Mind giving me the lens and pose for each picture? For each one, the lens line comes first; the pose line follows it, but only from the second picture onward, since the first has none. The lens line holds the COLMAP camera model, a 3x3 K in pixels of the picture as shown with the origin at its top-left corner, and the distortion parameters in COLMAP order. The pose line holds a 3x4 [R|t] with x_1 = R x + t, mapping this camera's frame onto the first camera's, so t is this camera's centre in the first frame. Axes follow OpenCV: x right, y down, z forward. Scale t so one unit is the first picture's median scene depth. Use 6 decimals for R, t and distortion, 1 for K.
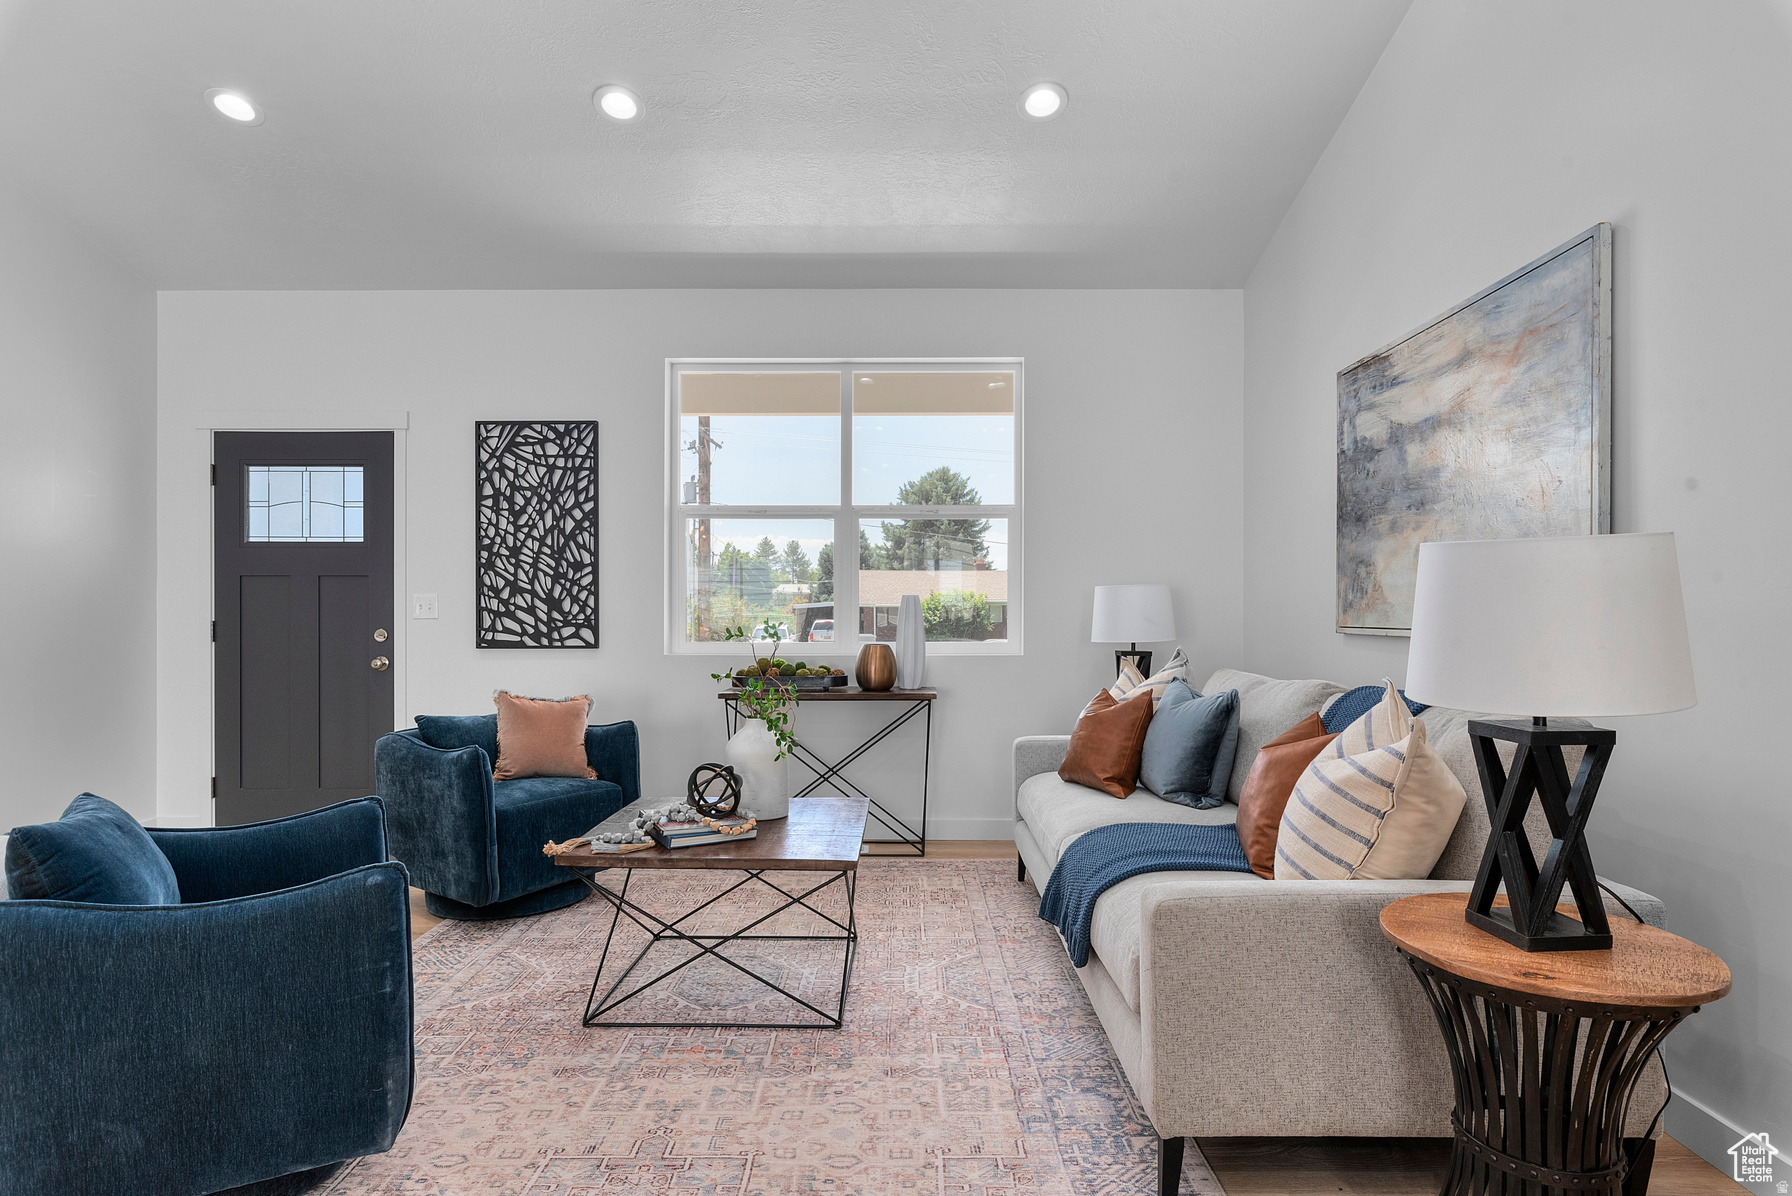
lens RADIAL K [[942.6, 0, 892.1], [0, 942.6, 602.0], [0, 0, 1]] dist [0.003173, -0.000739]
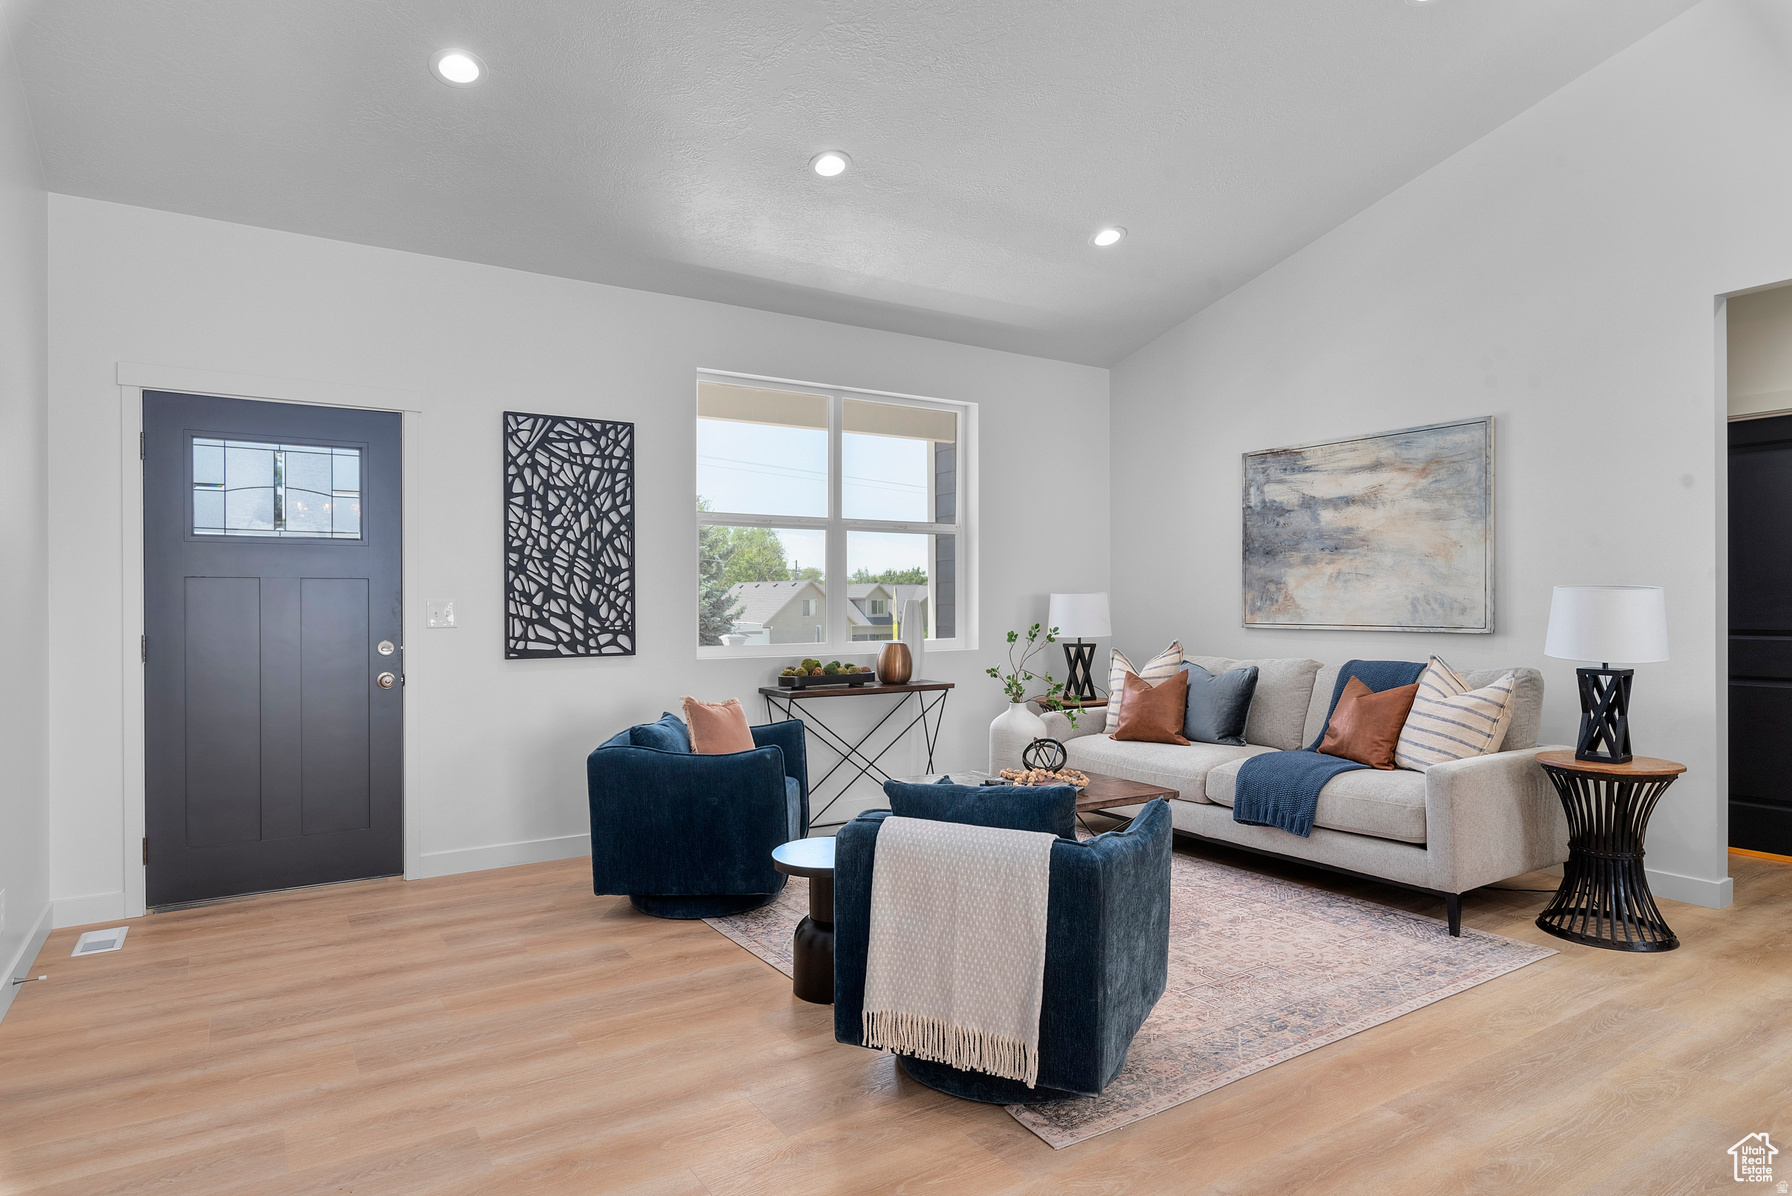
lens RADIAL K [[1030.3, 0, 900.9], [0, 1030.3, 588.0], [0, 0, 1]] dist [0.010130, 0.001495]
pose [[0.832448, 0.004695, 0.554084, -0.676571], [-0.001884, 0.999982, -0.005643, -0.015036], [-0.554100, 0.003654, 0.832442, -0.046441]]
